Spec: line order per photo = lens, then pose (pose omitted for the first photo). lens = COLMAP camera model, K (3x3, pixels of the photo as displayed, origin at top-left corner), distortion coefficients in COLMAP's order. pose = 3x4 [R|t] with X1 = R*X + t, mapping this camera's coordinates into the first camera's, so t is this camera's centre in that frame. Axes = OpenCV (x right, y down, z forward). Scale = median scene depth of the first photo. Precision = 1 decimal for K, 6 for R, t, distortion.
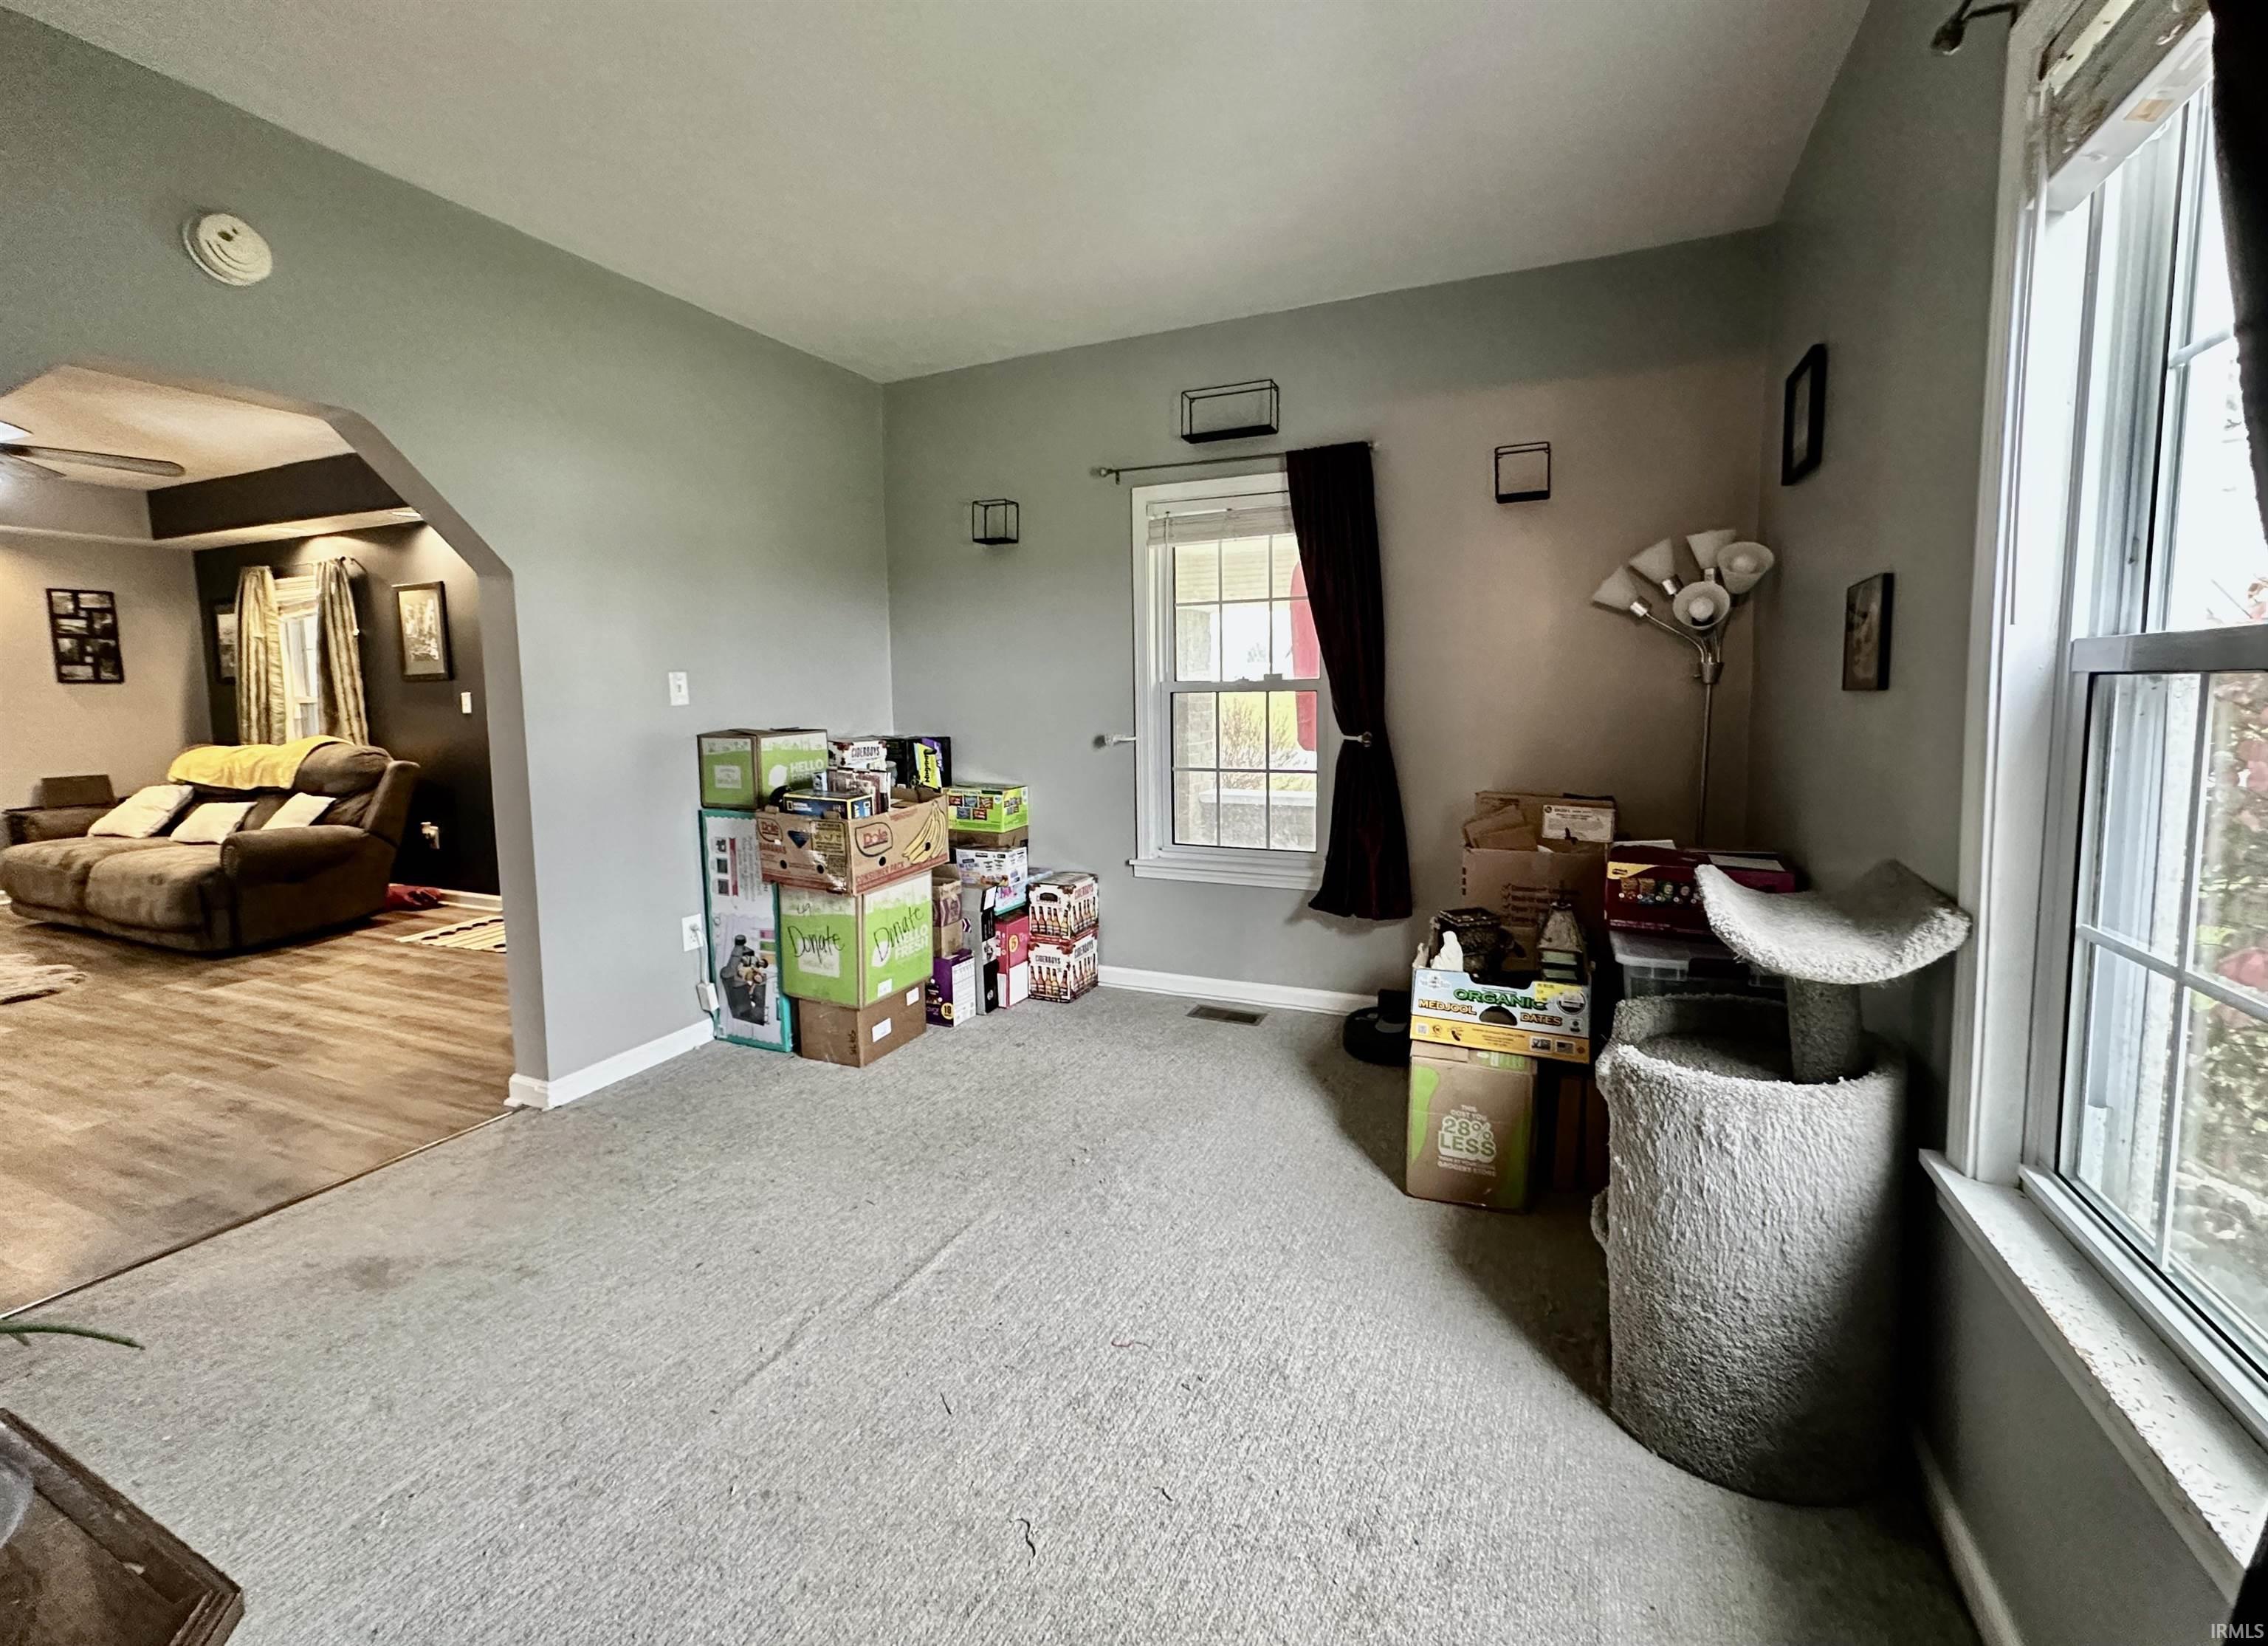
lens RADIAL K [[941.7, 0, 1142.7], [0, 941.7, 774.4], [0, 0, 1]] dist [0.002258, 0.000196]
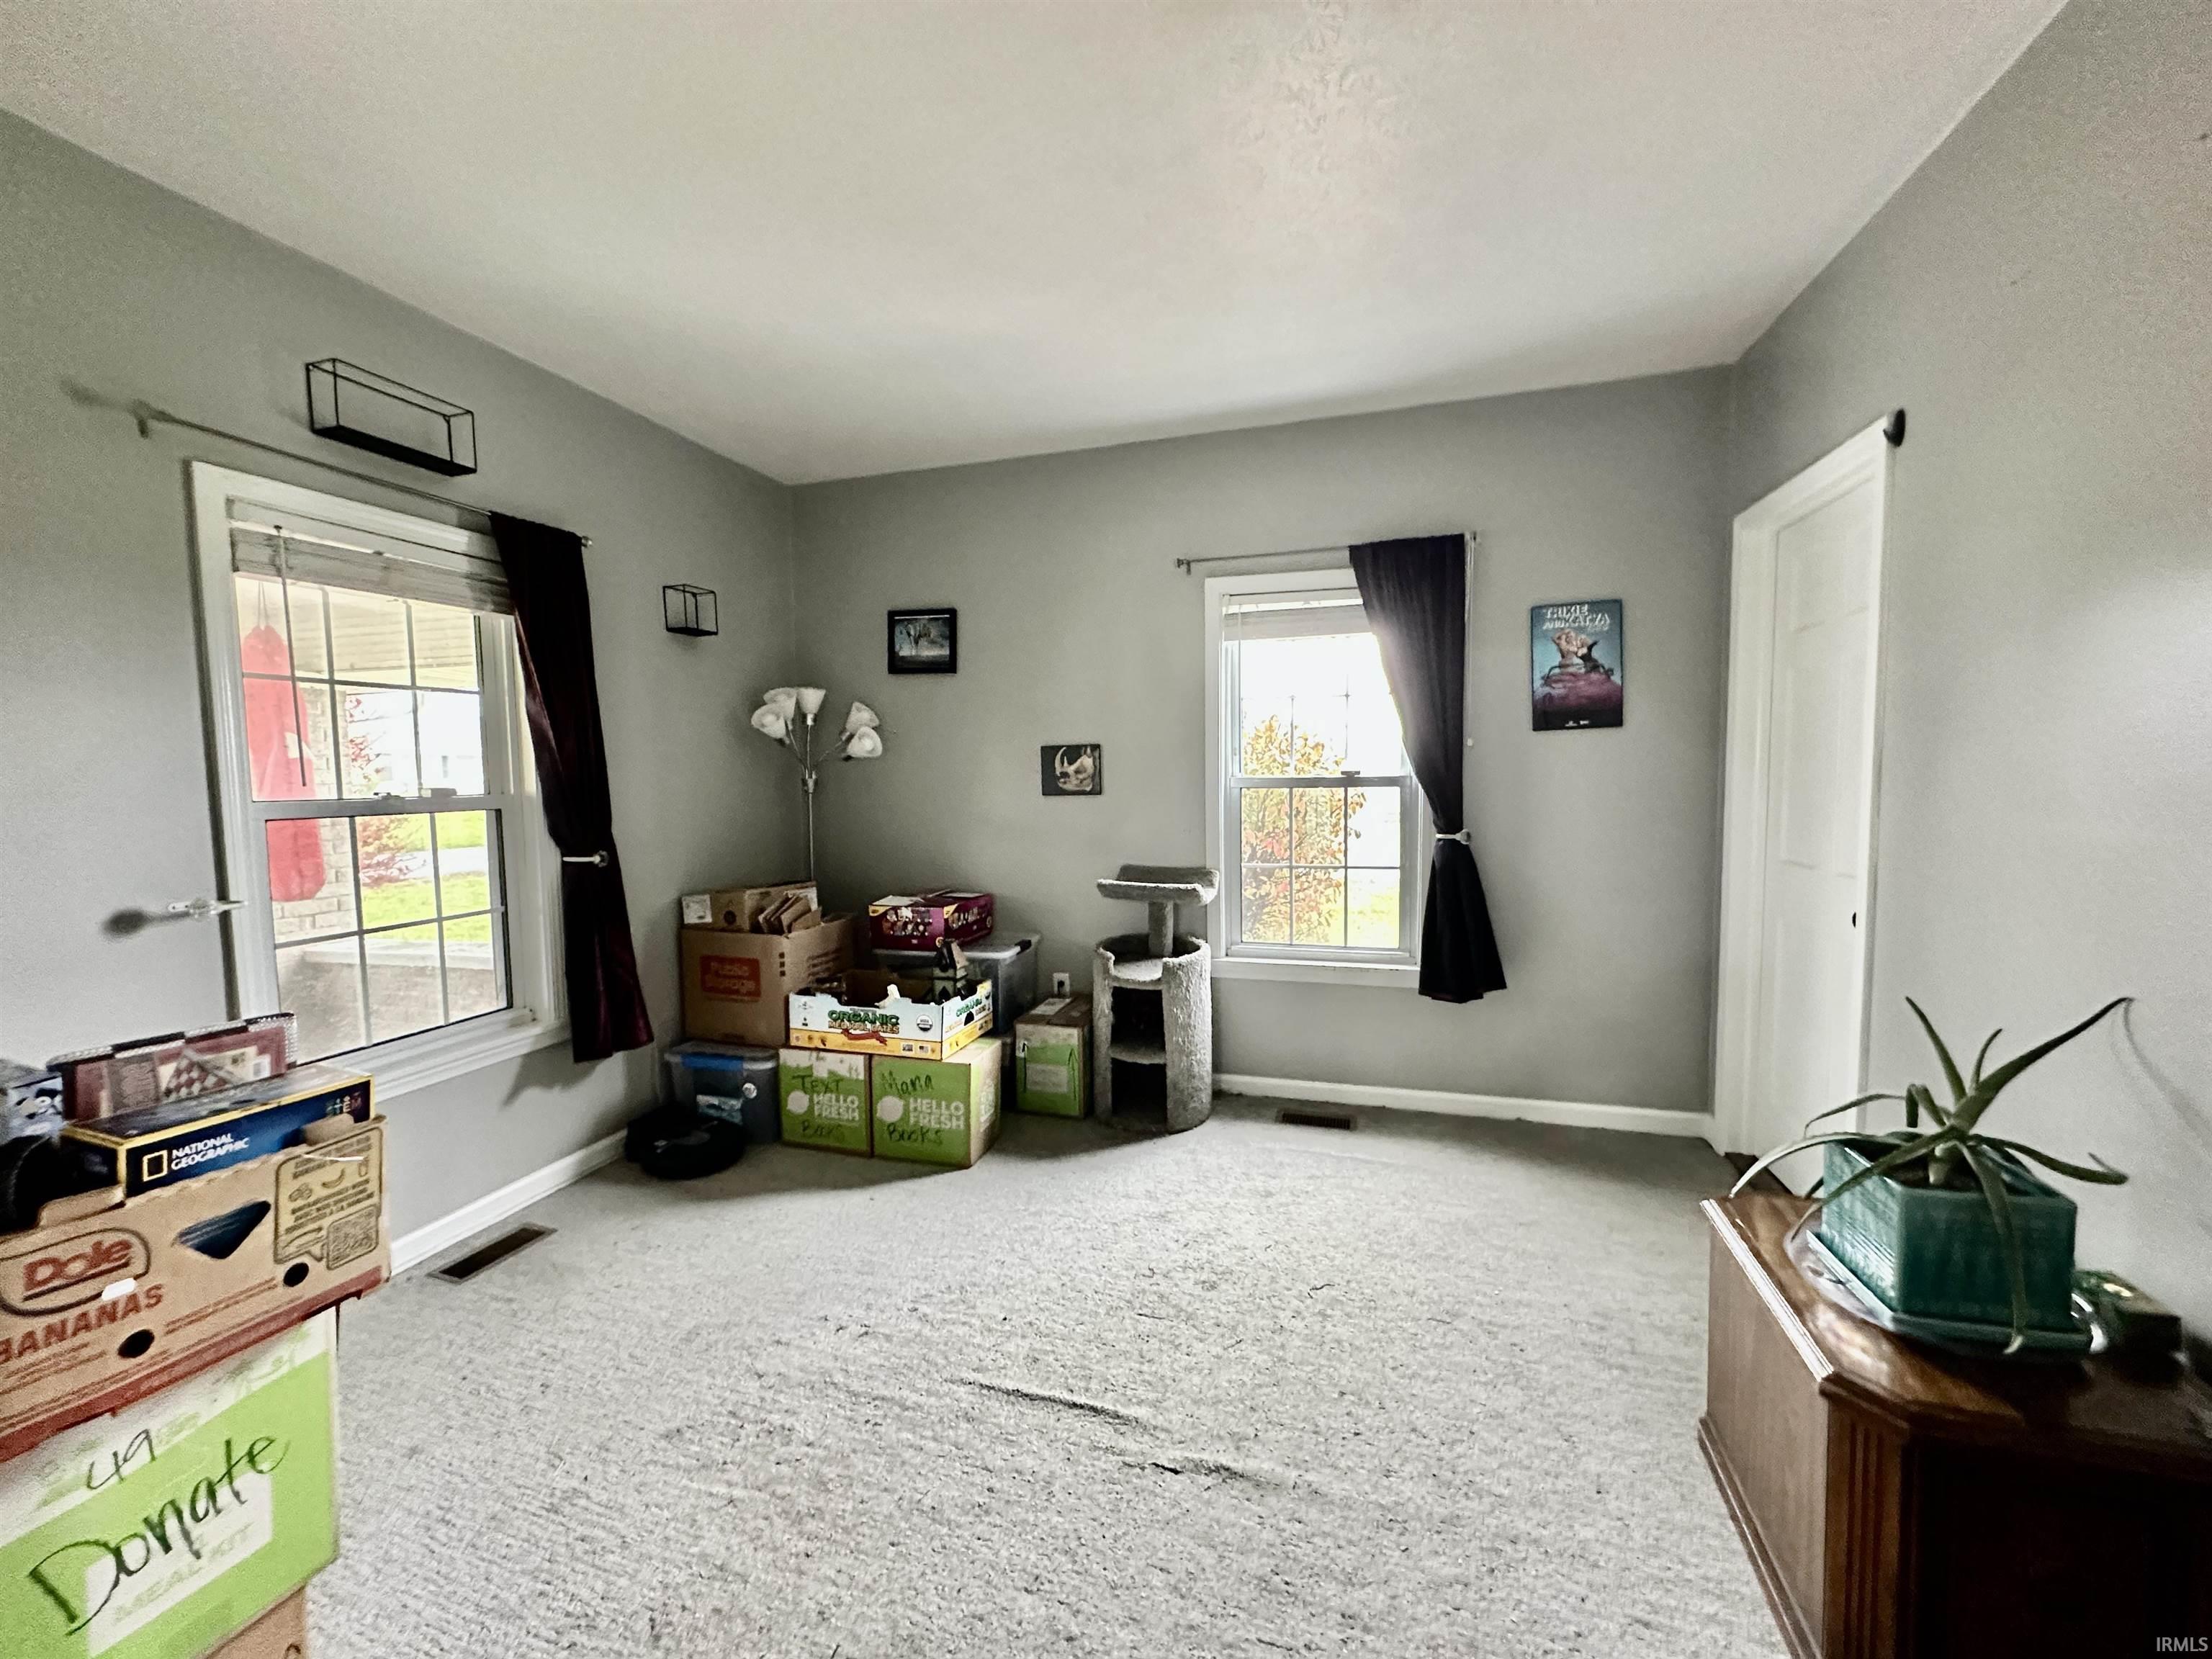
lens RADIAL K [[883.2, 0, 1106.0], [0, 883.2, 829.5], [0, 0, 1]] dist [0.000641, 0.000111]
pose [[-0.114303, -0.053254, 0.992018, -0.646968], [0.104503, 0.992378, 0.065314, -0.067789], [-0.987934, 0.111134, -0.107867, 0.580275]]
